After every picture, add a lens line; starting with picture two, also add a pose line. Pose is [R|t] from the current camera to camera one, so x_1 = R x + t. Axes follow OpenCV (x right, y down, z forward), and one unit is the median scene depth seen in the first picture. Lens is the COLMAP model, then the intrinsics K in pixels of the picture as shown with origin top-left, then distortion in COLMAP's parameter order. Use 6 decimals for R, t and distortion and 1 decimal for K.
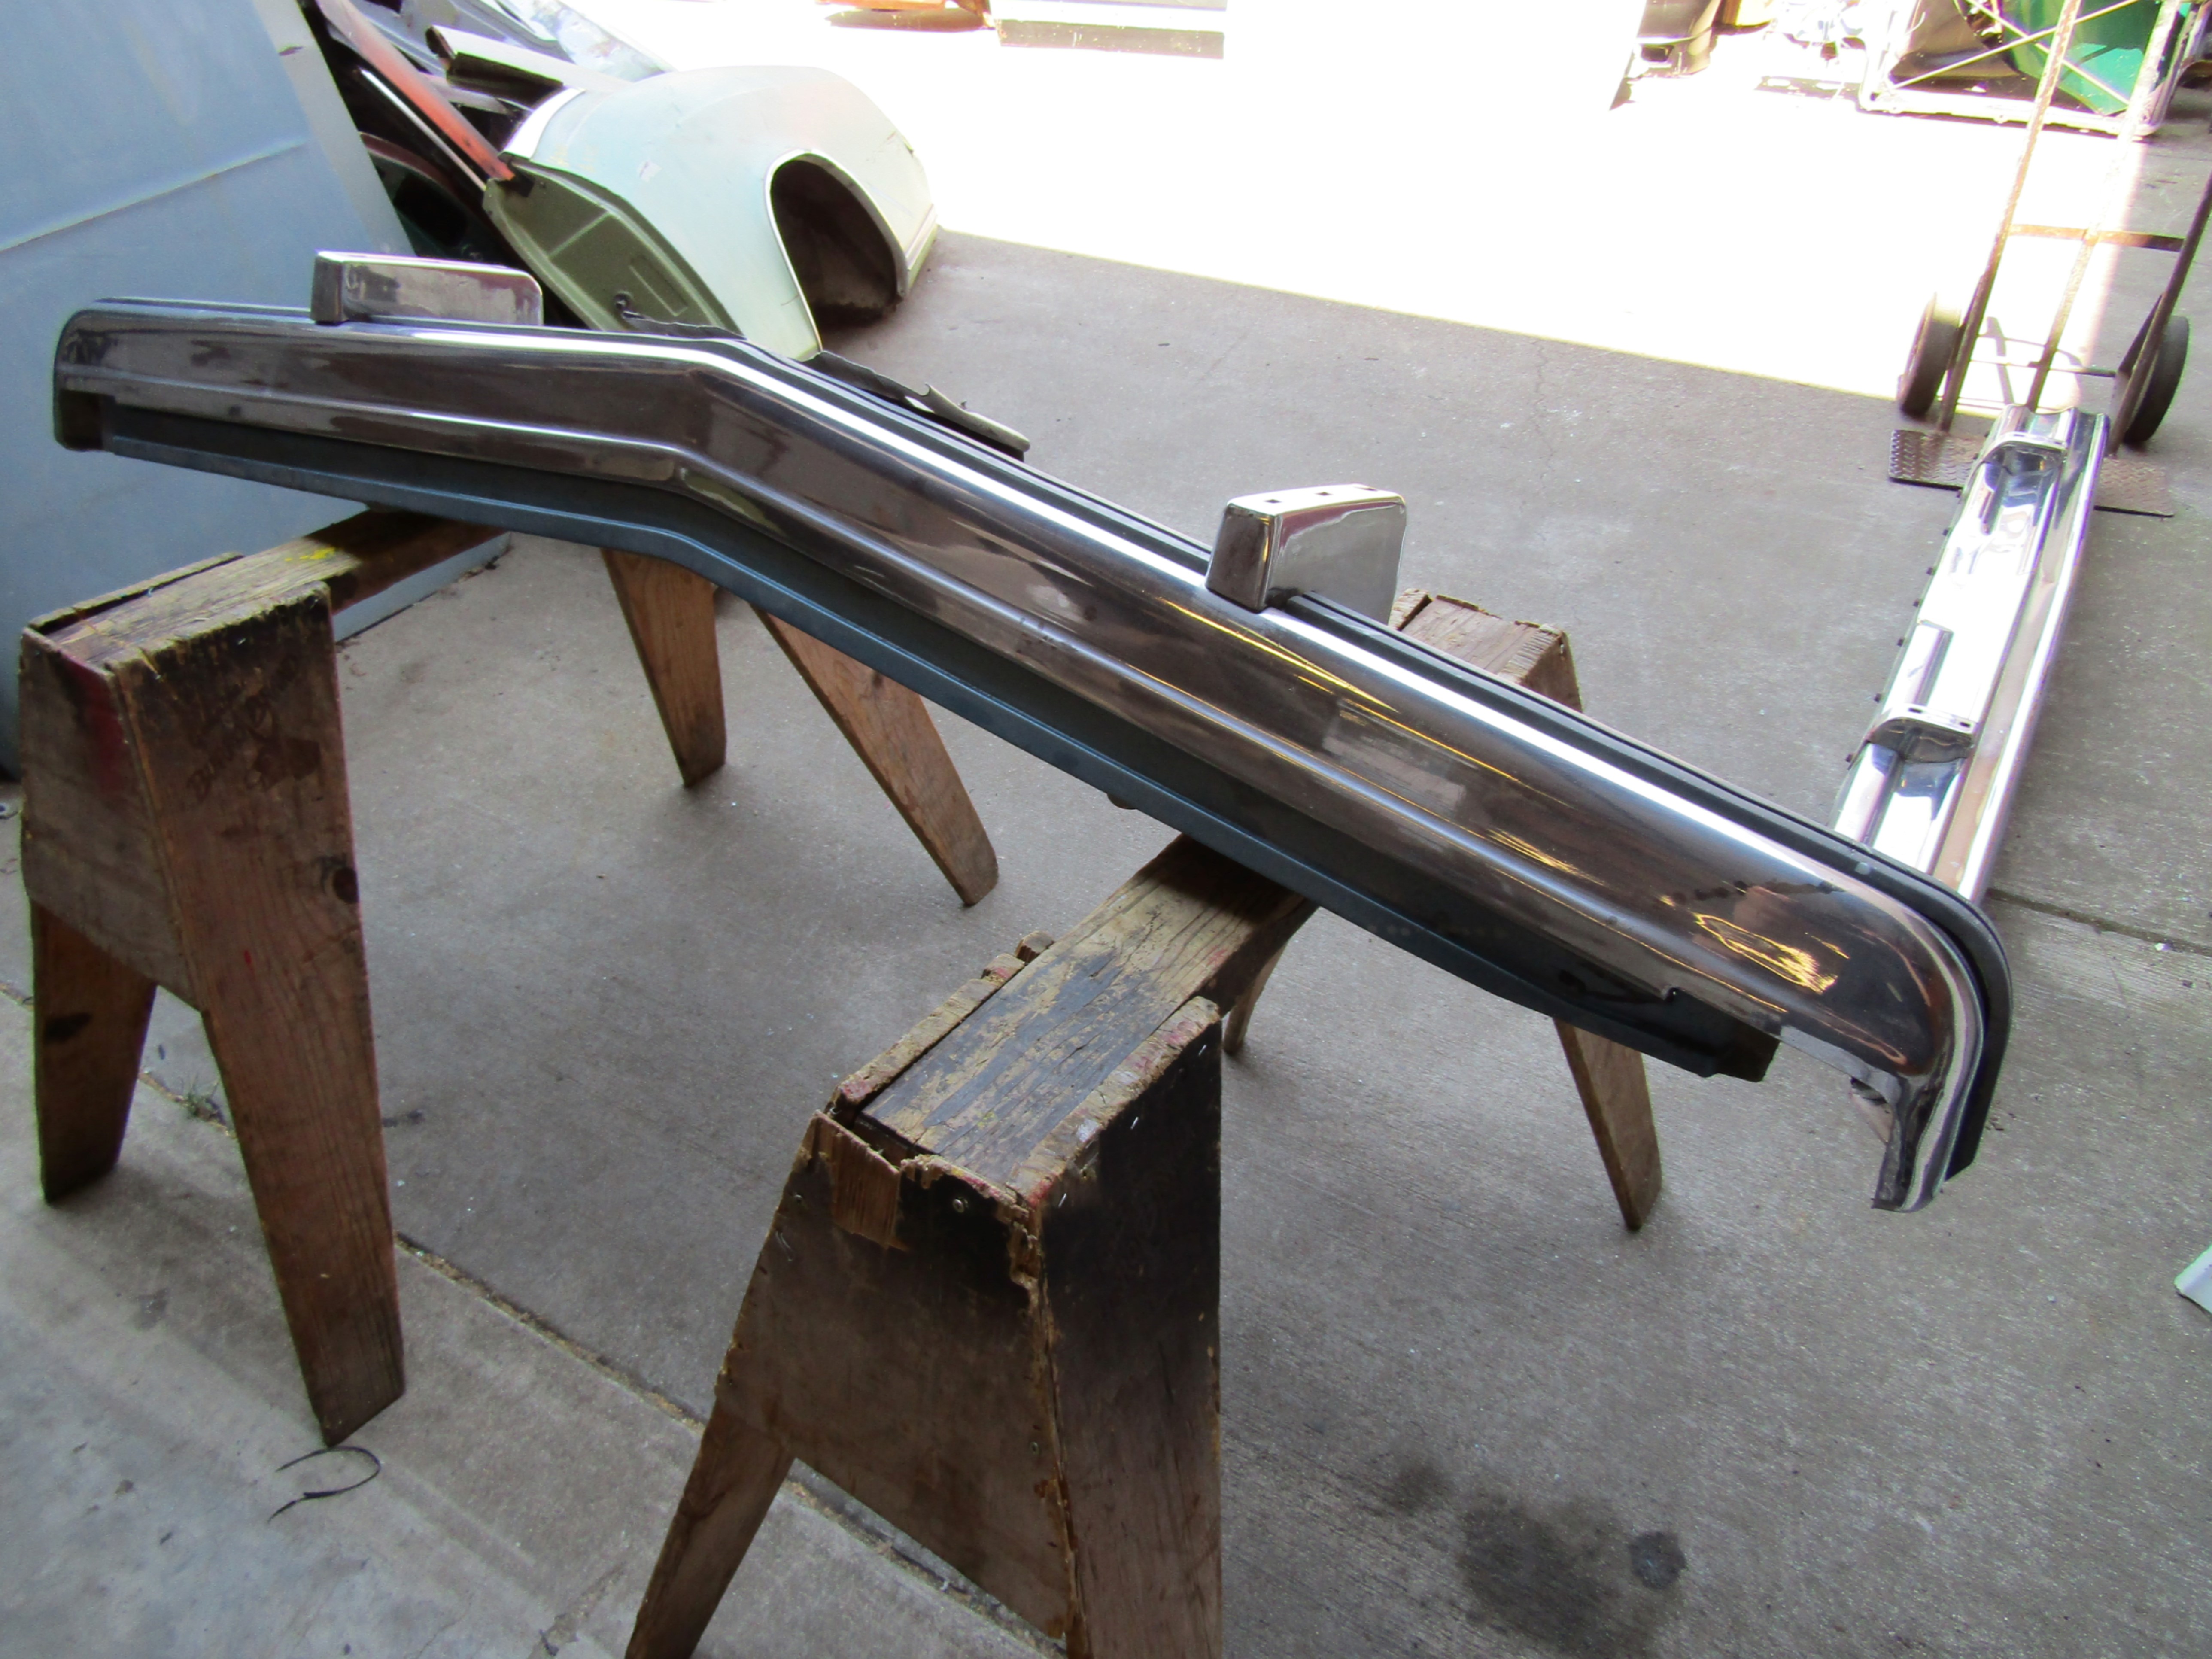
lens RADIAL K [[1579.5, 0, 1114.7], [0, 1579.5, 845.2], [0, 0, 1]] dist [0.000459, -0.001105]
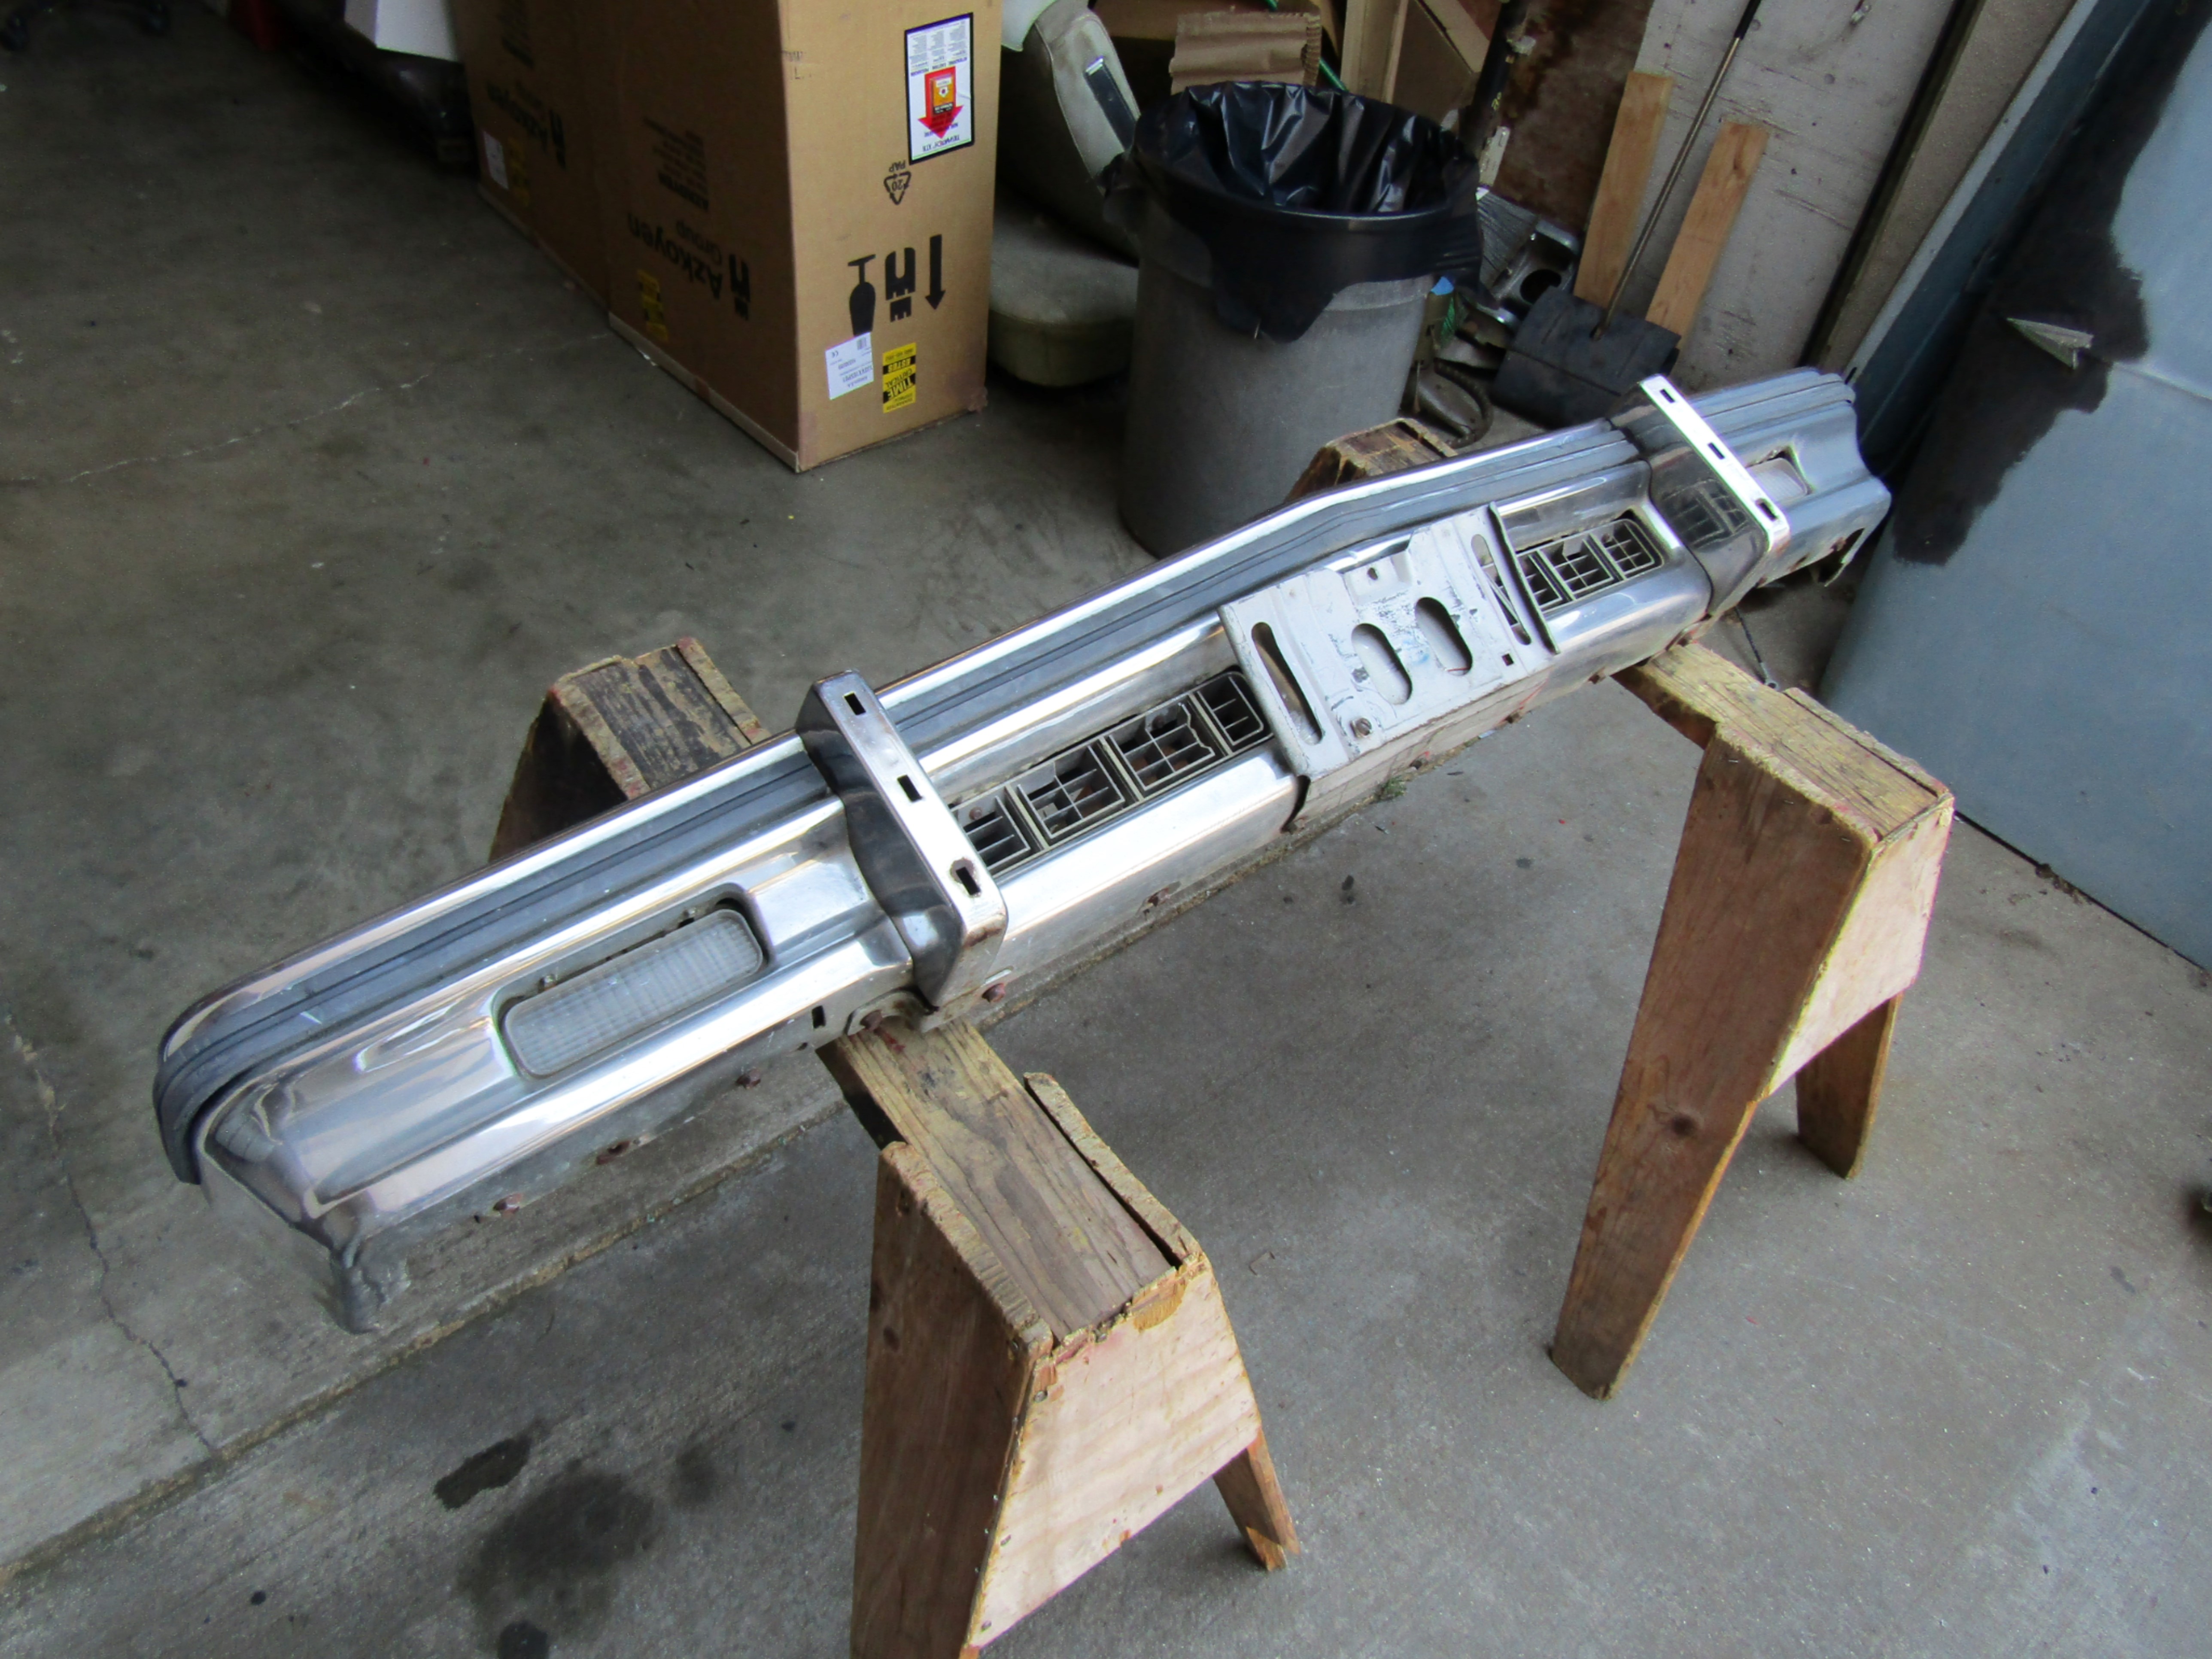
lens RADIAL K [[1563.5, 0, 1110.1], [0, 1563.5, 834.8], [0, 0, 1]] dist [-0.007817, 0.005480]
pose [[-0.302489, 0.661873, -0.685875, 0.324636], [-0.657704, 0.375882, 0.652793, -0.393044], [0.689874, 0.648565, 0.321617, 0.321448]]
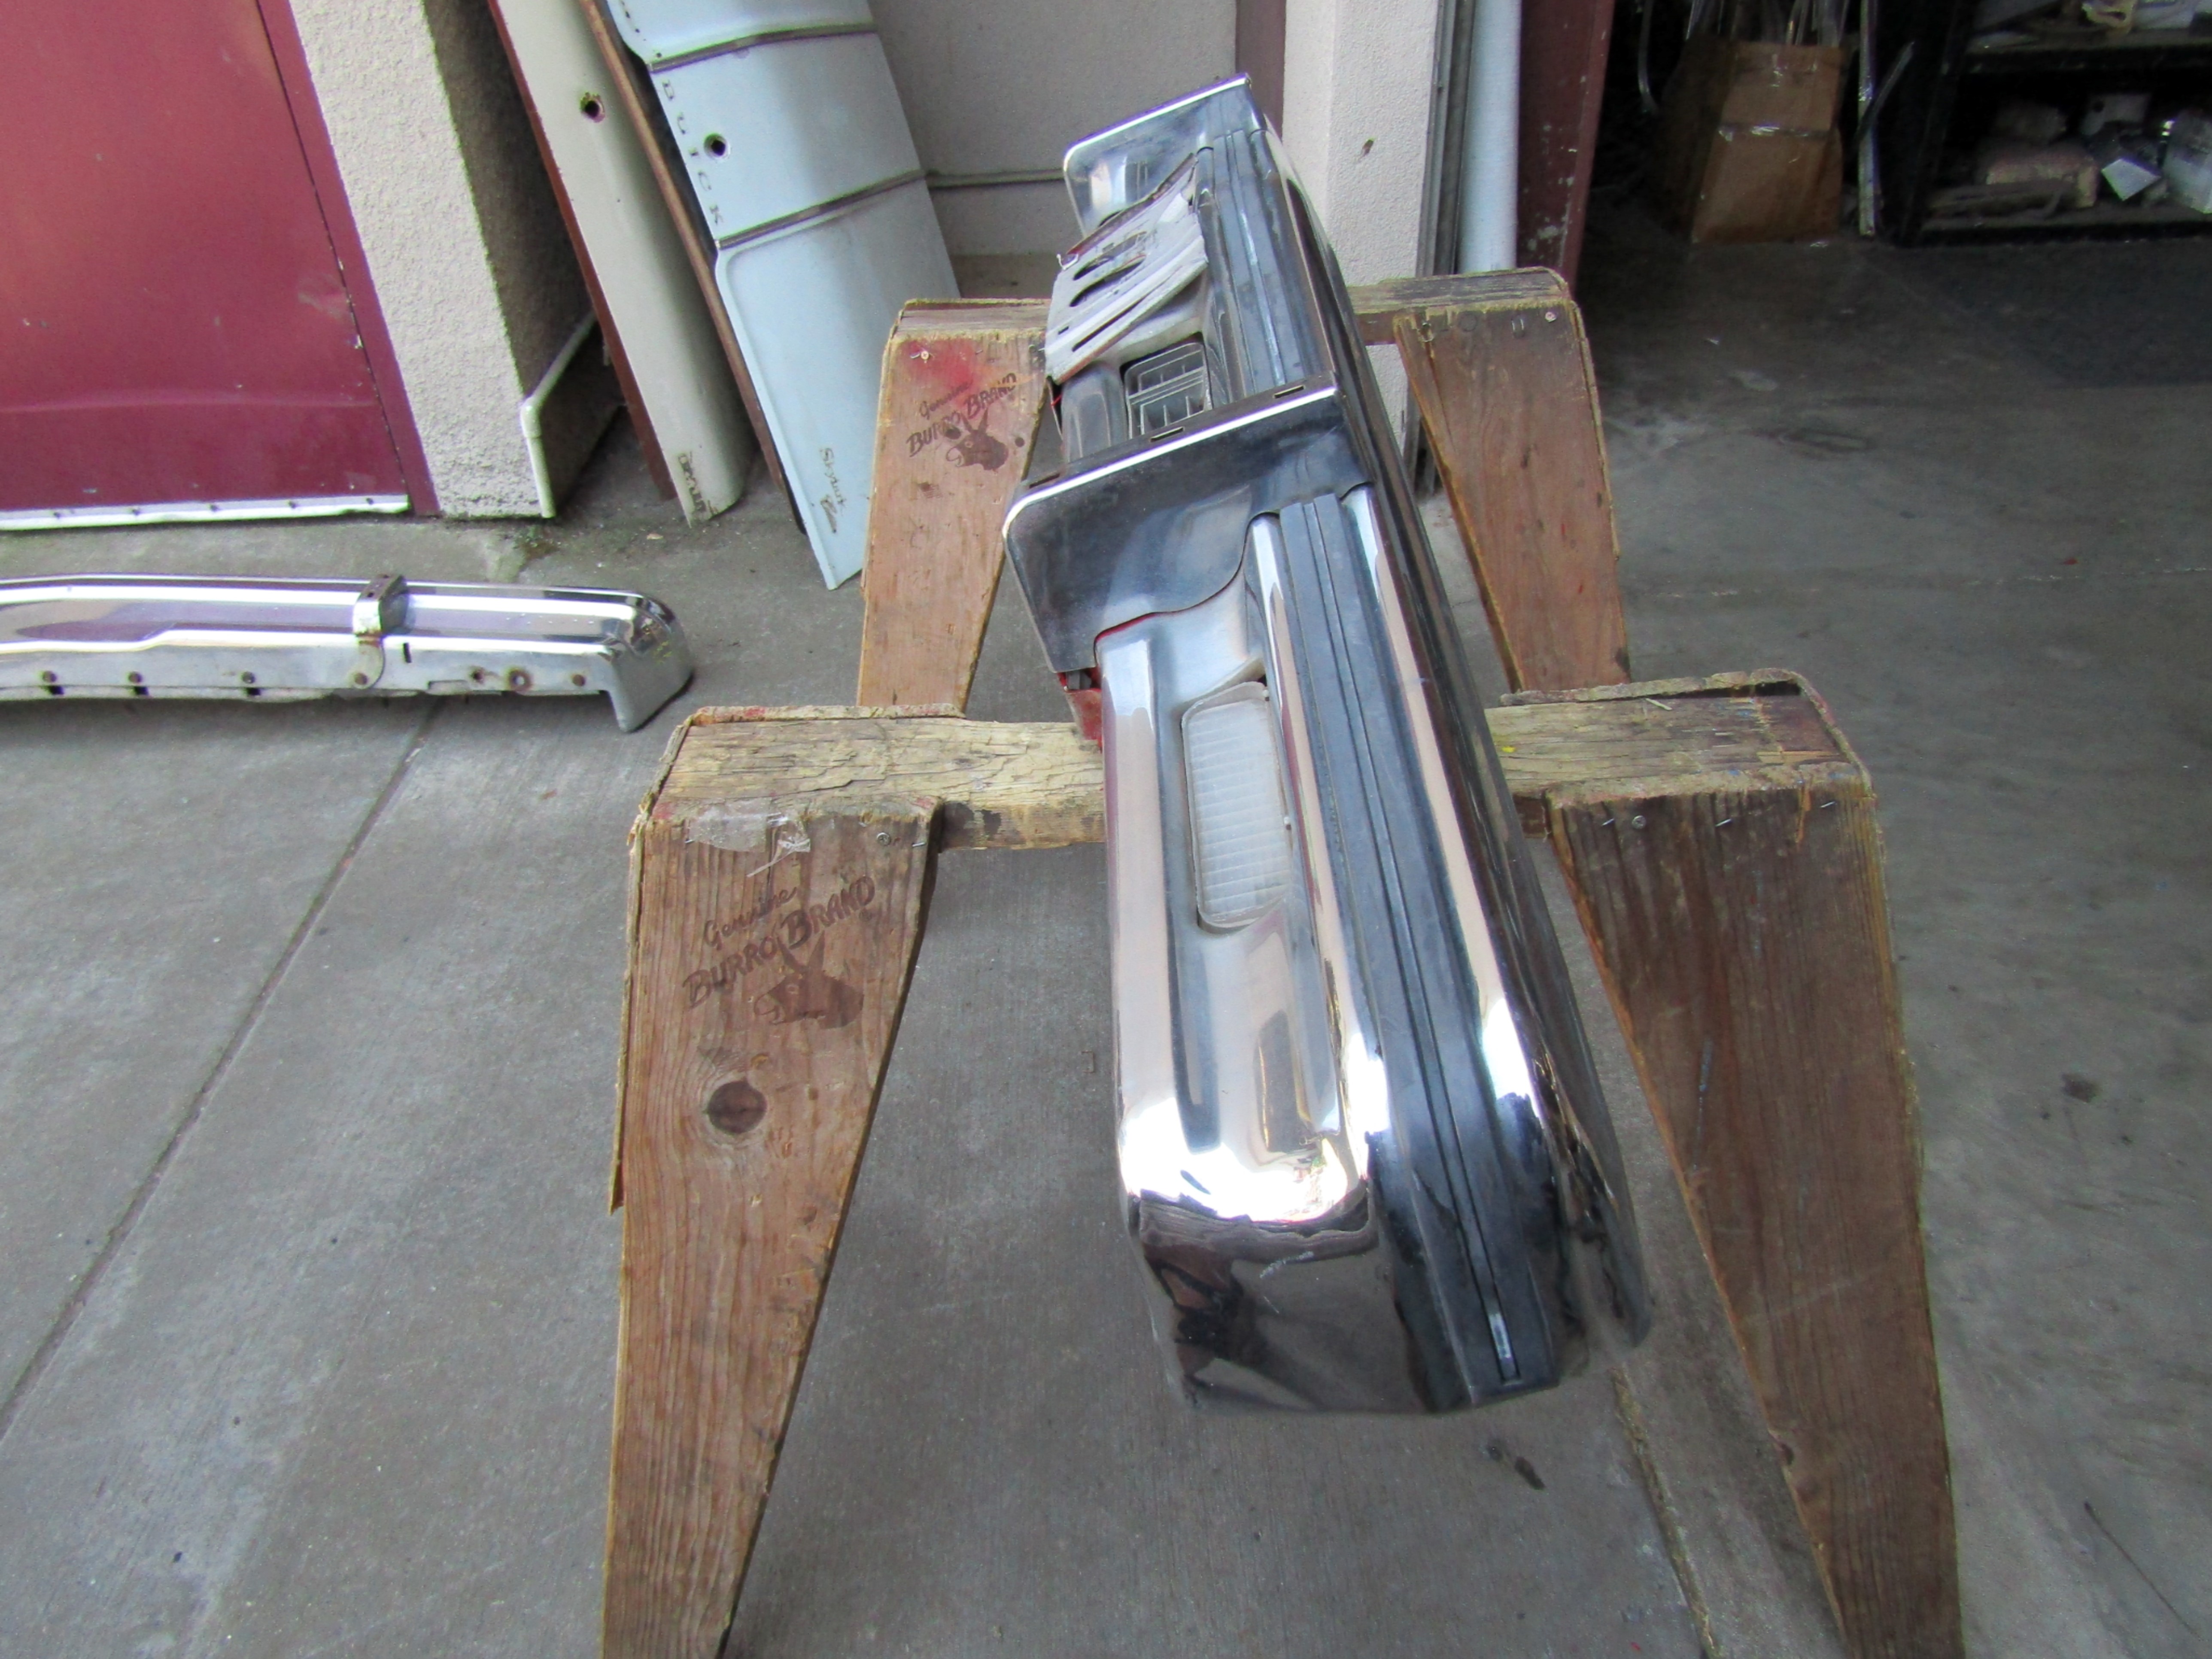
lens RADIAL K [[1591.1, 0, 1110.4], [0, 1591.1, 850.7], [0, 0, 1]] dist [-0.001898, -0.000192]
pose [[-0.557068, -0.452543, 0.696333, -0.536294], [0.539370, 0.440411, 0.717718, -0.437337], [-0.631471, 0.775399, -0.001251, 0.659147]]
